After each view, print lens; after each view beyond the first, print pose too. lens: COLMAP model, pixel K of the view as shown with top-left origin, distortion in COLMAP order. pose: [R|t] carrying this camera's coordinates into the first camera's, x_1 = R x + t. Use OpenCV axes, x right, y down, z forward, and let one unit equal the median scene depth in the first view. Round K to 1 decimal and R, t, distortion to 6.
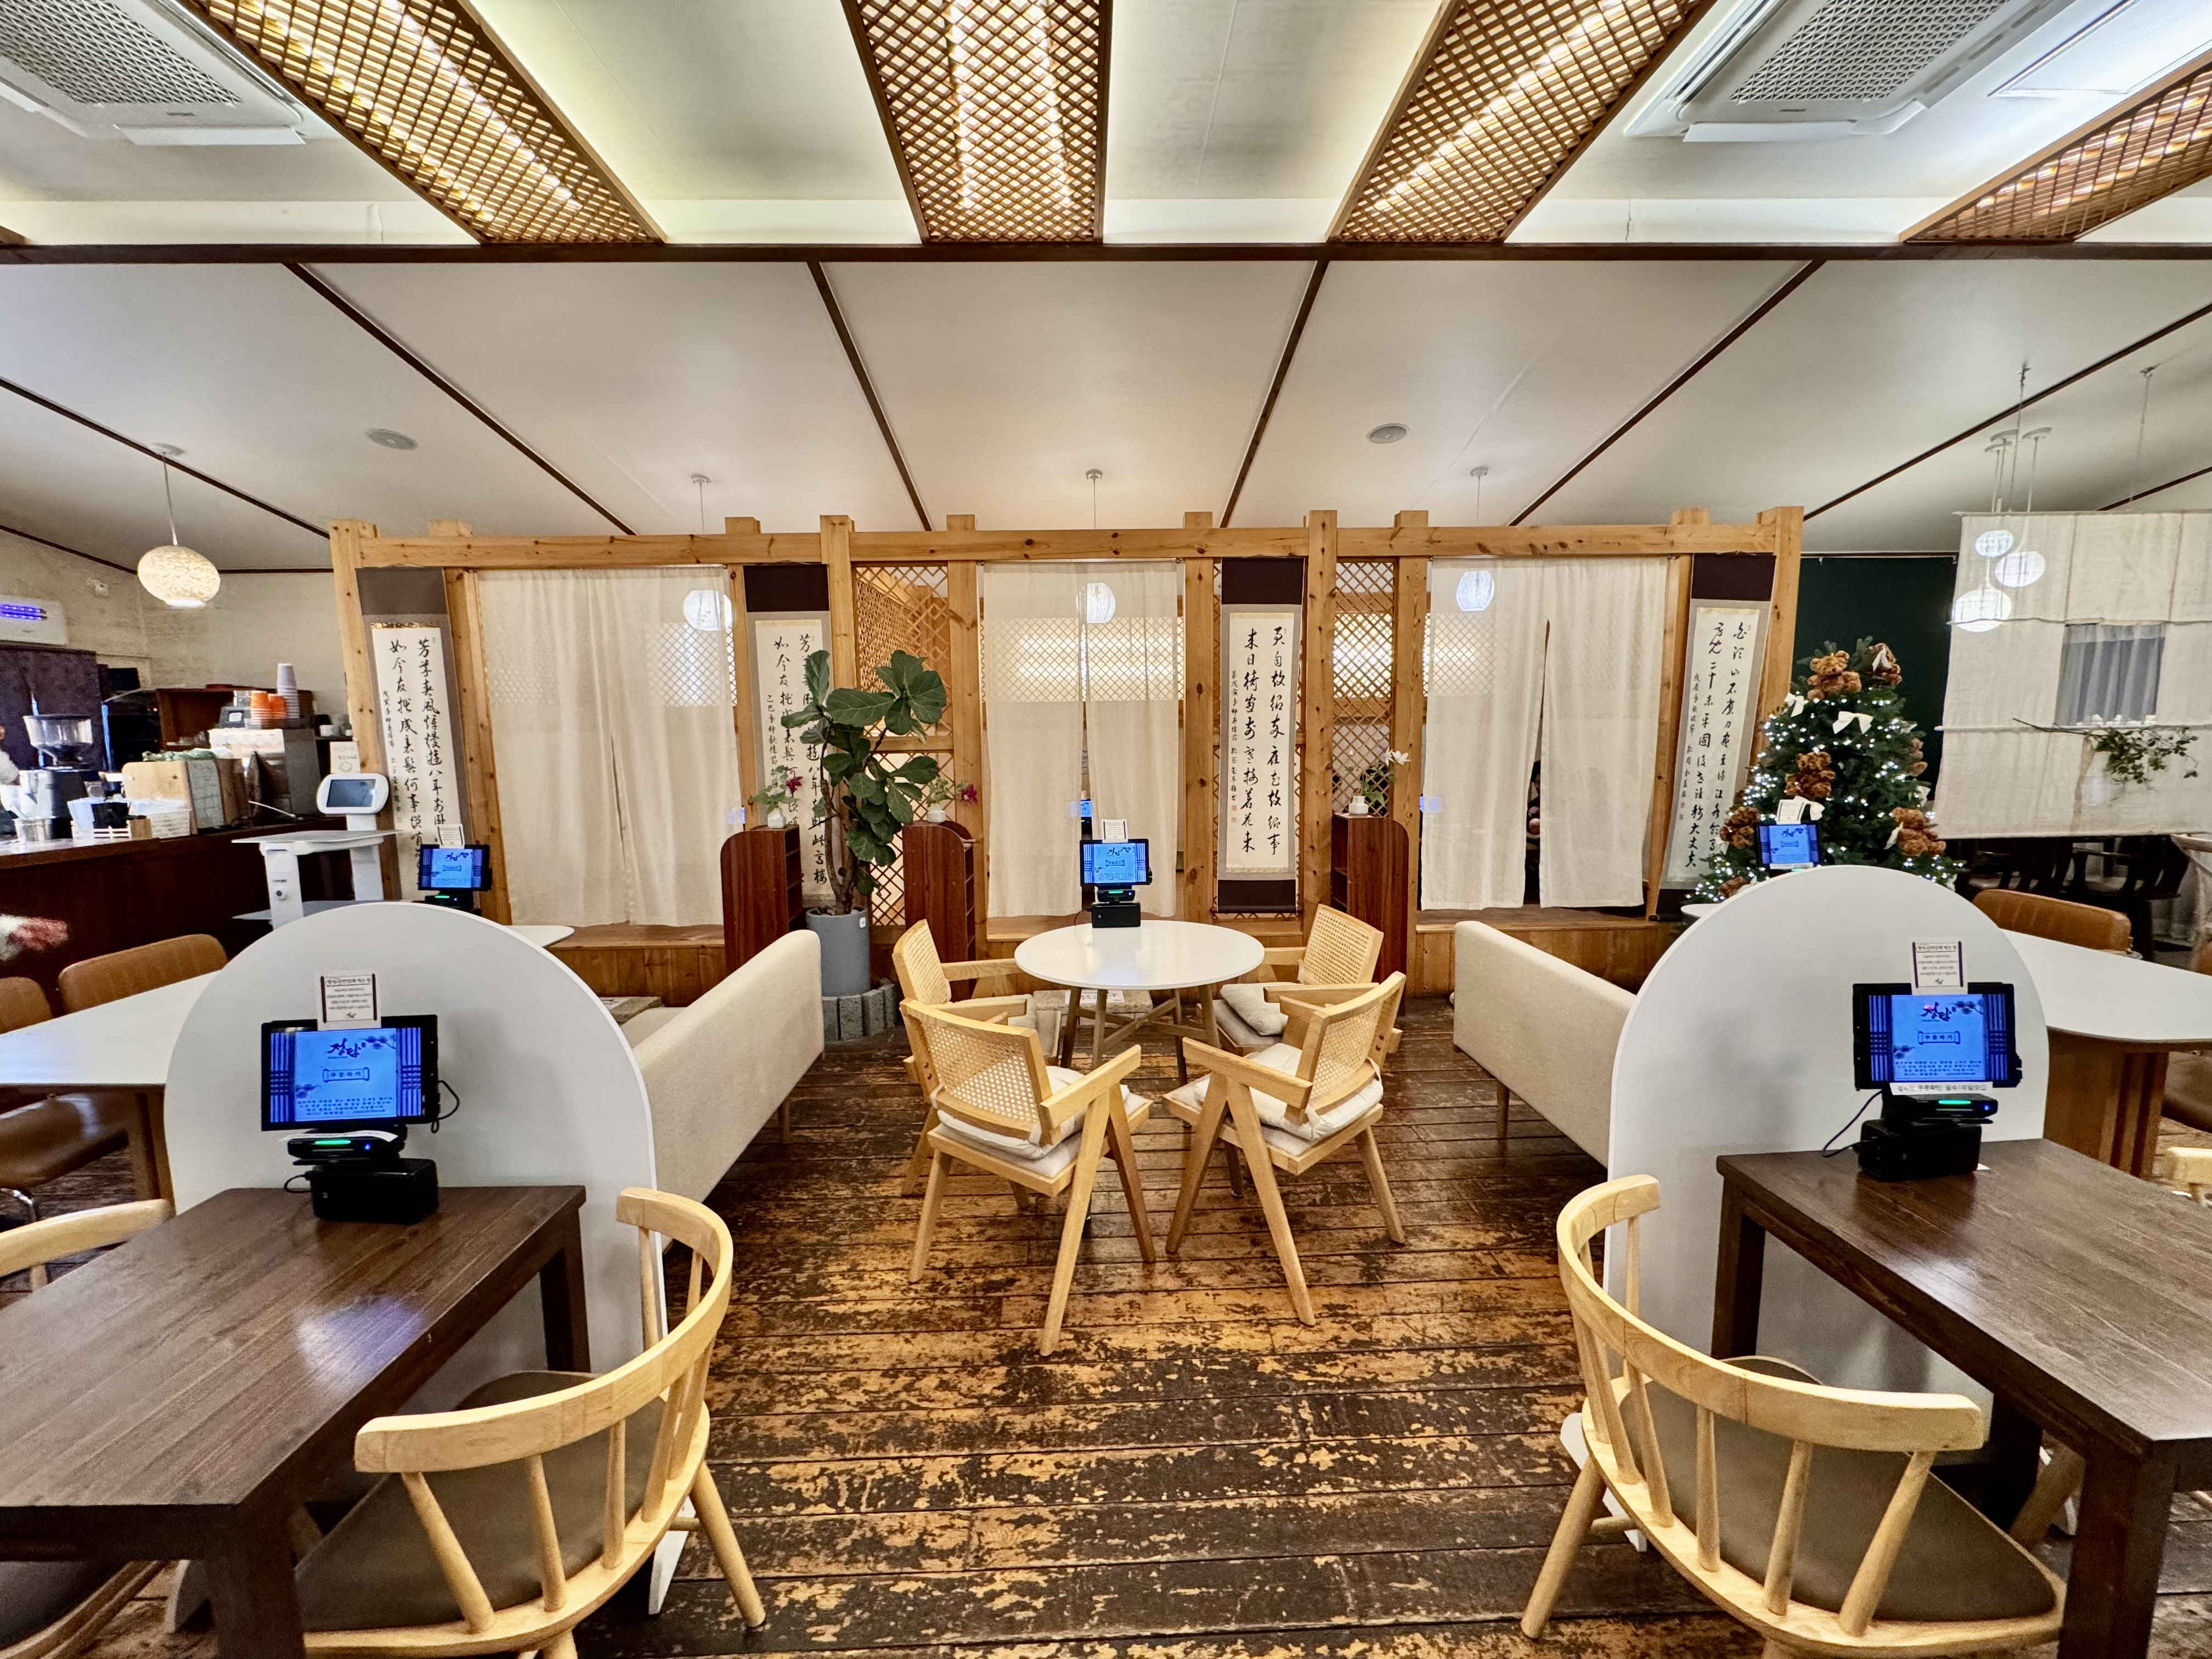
lens RADIAL K [[883.6, 0, 1101.2], [0, 883.6, 819.9], [0, 0, 1]] dist [-0.015908, -0.000092]
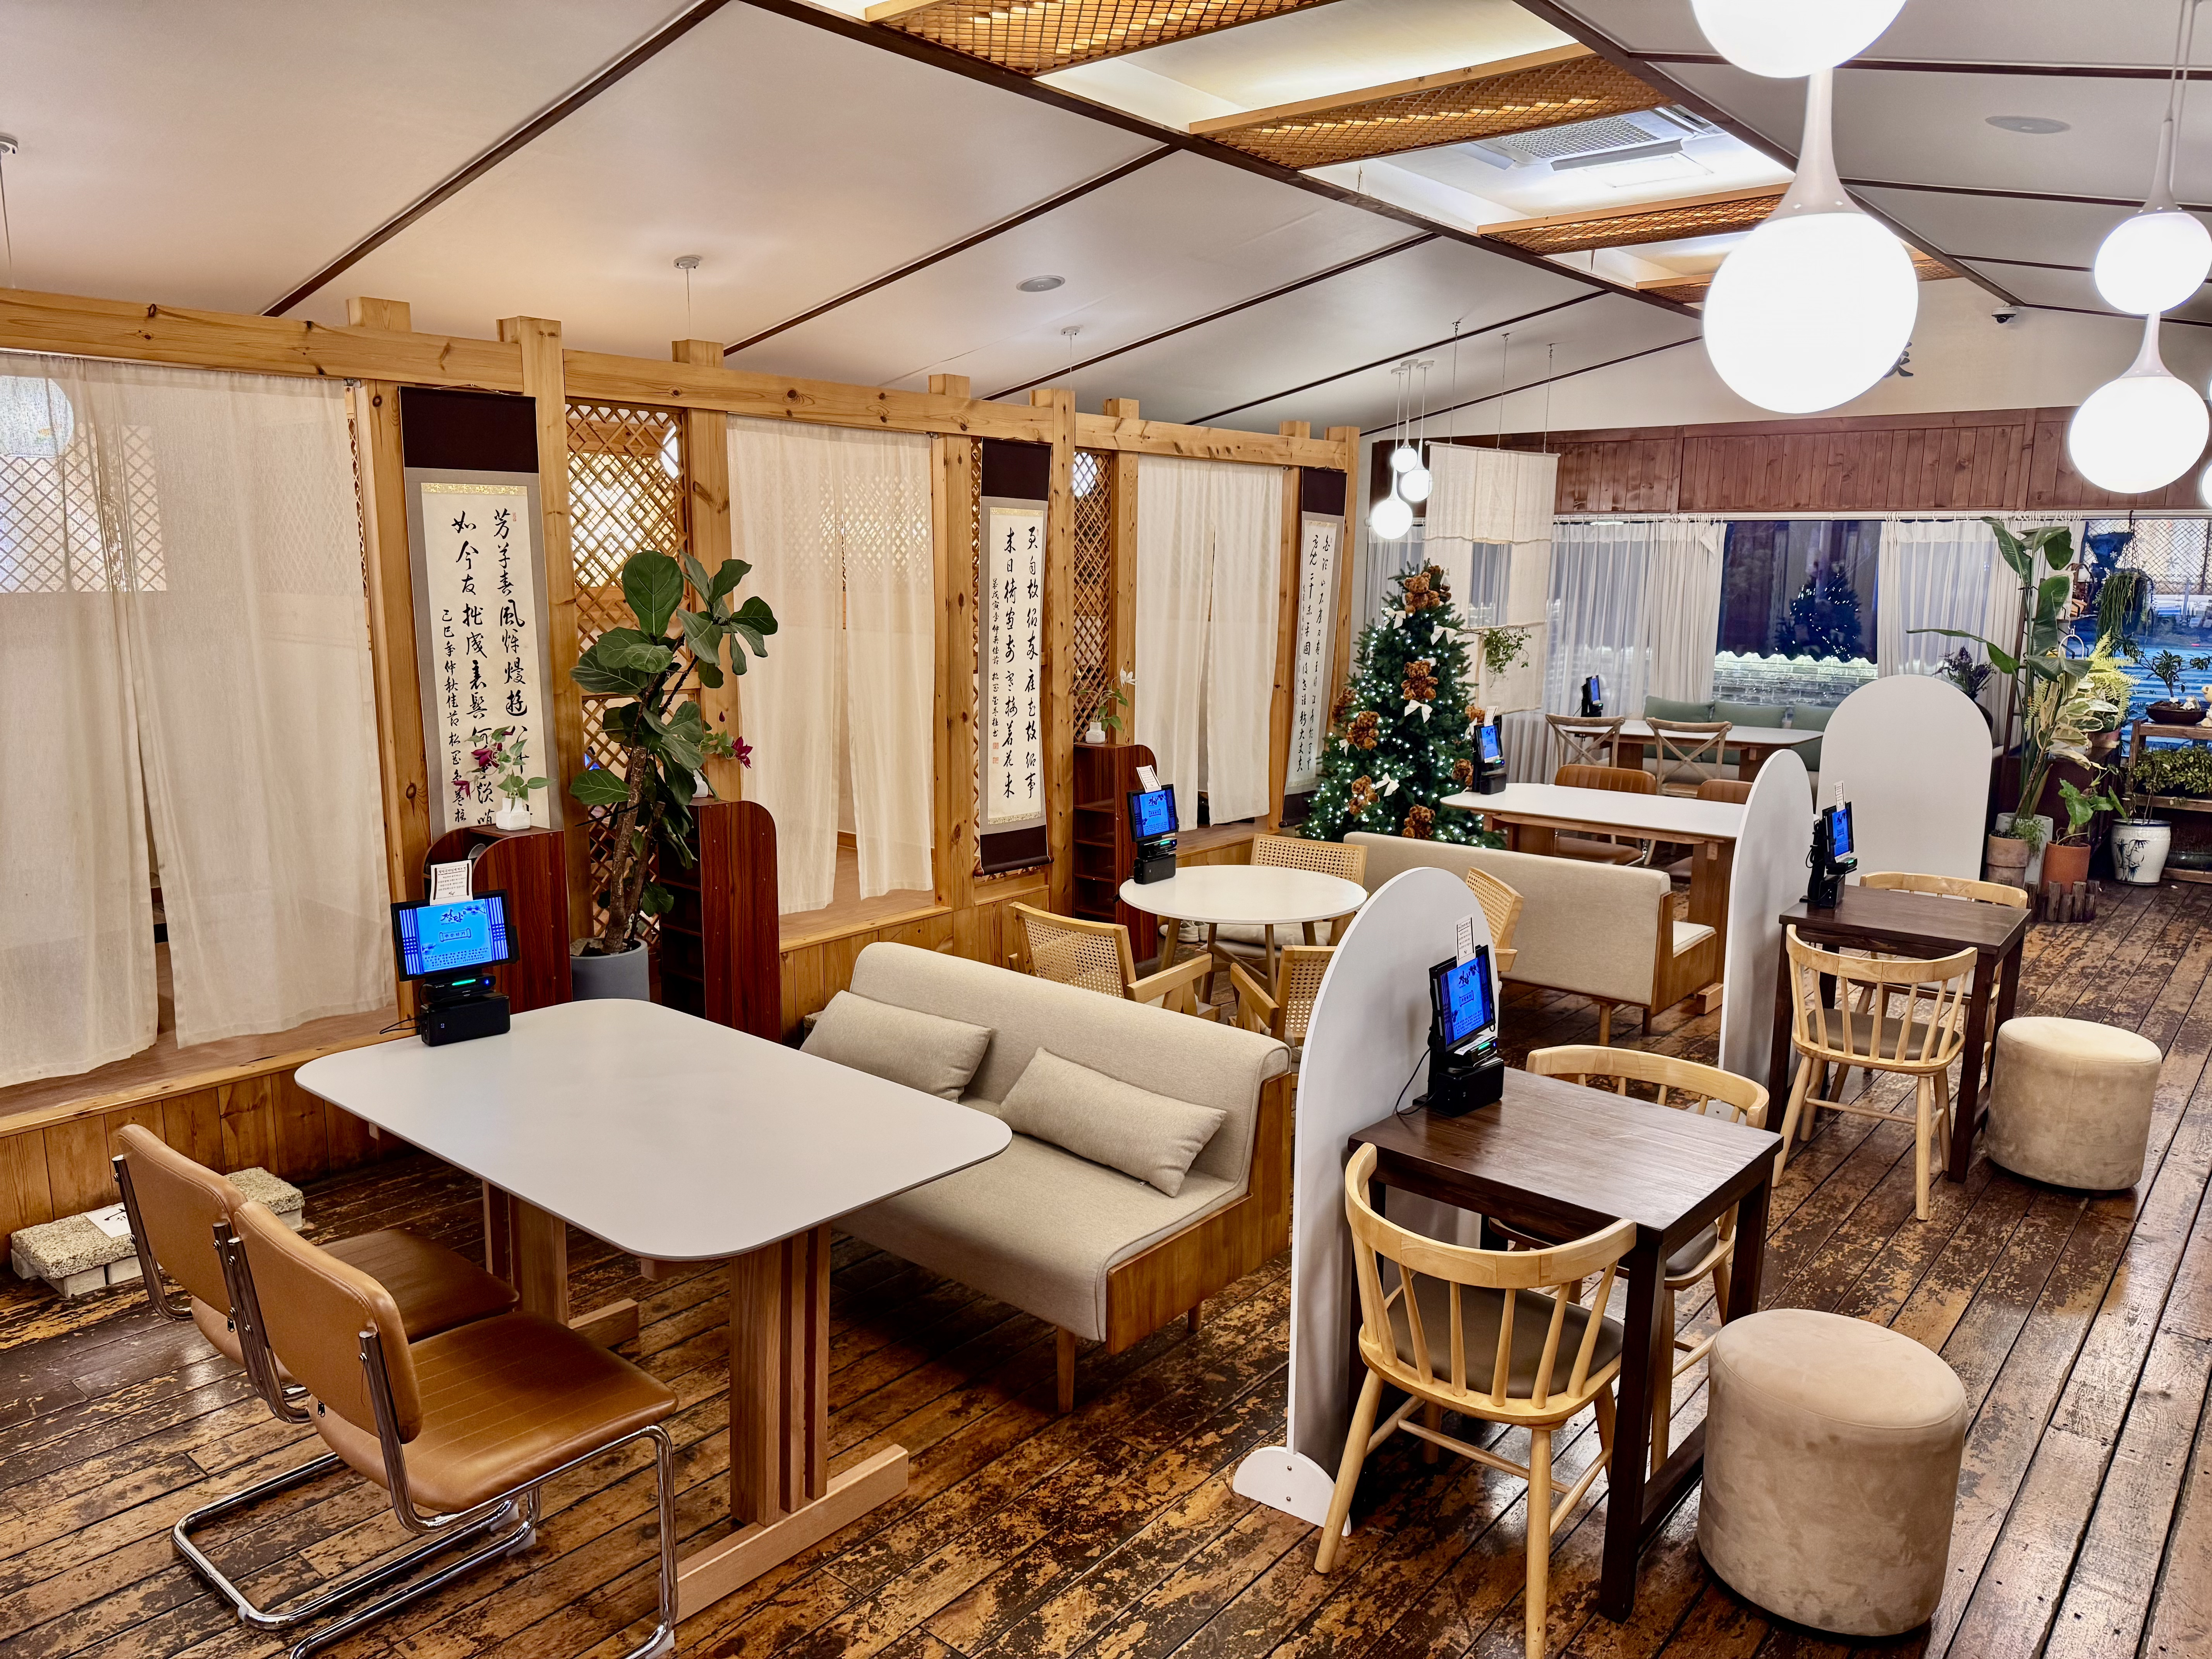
lens RADIAL K [[1541.7, 0, 1105.3], [0, 1541.7, 841.6], [0, 0, 1]] dist [0.006579, -0.006583]
pose [[0.654924, -0.115265, 0.746852, -0.876360], [0.063670, 0.993201, 0.097452, -0.059248], [-0.753007, -0.016271, 0.657811, -0.020611]]
